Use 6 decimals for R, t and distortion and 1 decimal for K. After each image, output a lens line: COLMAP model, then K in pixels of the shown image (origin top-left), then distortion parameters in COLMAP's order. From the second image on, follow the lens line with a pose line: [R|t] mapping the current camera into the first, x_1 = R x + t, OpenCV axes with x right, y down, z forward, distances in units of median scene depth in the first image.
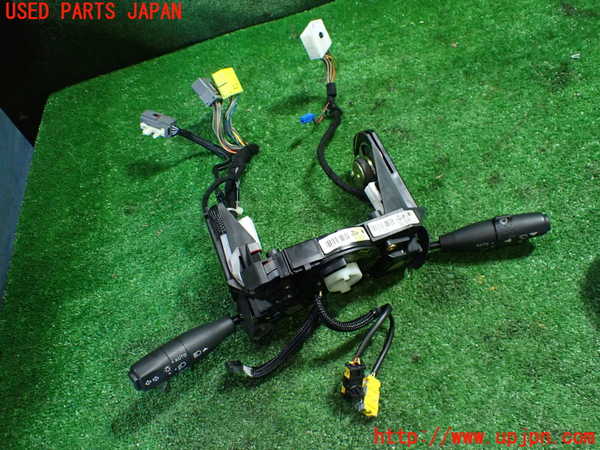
lens RADIAL K [[536.5, 0, 300.0], [0, 536.5, 225.0], [0, 0, 1]] dist [-0.010211, -0.067748]
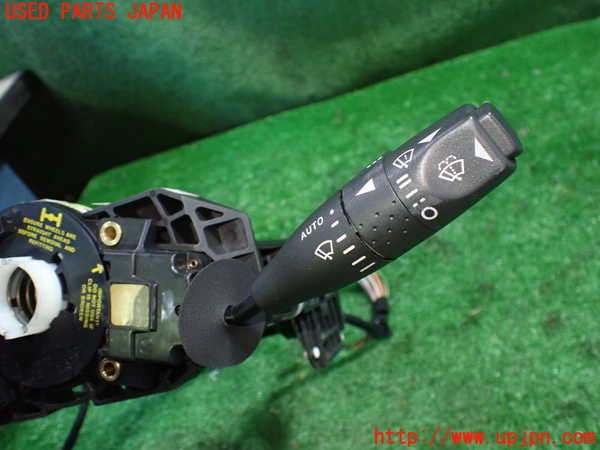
lens RADIAL K [[536.5, 0, 300.0], [0, 536.5, 225.0], [0, 0, 1]] dist [-0.010211, -0.067748]
pose [[0.972291, 0.039474, -0.230418, 0.187240], [-0.067248, 0.991207, -0.113954, -0.106553], [0.223894, 0.126291, 0.966396, 0.216059]]
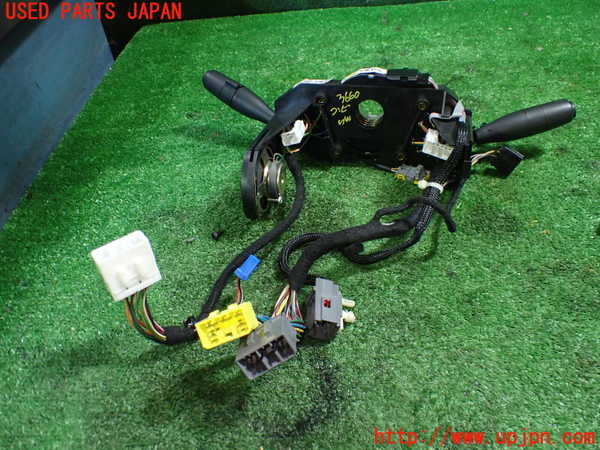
lens RADIAL K [[536.5, 0, 300.0], [0, 536.5, 225.0], [0, 0, 1]] dist [-0.010211, -0.067748]
pose [[0.966028, 0.247780, -0.073455, 0.006962], [-0.255877, 0.956924, -0.137196, 0.290081], [0.036297, 0.151331, 0.987817, 0.039825]]
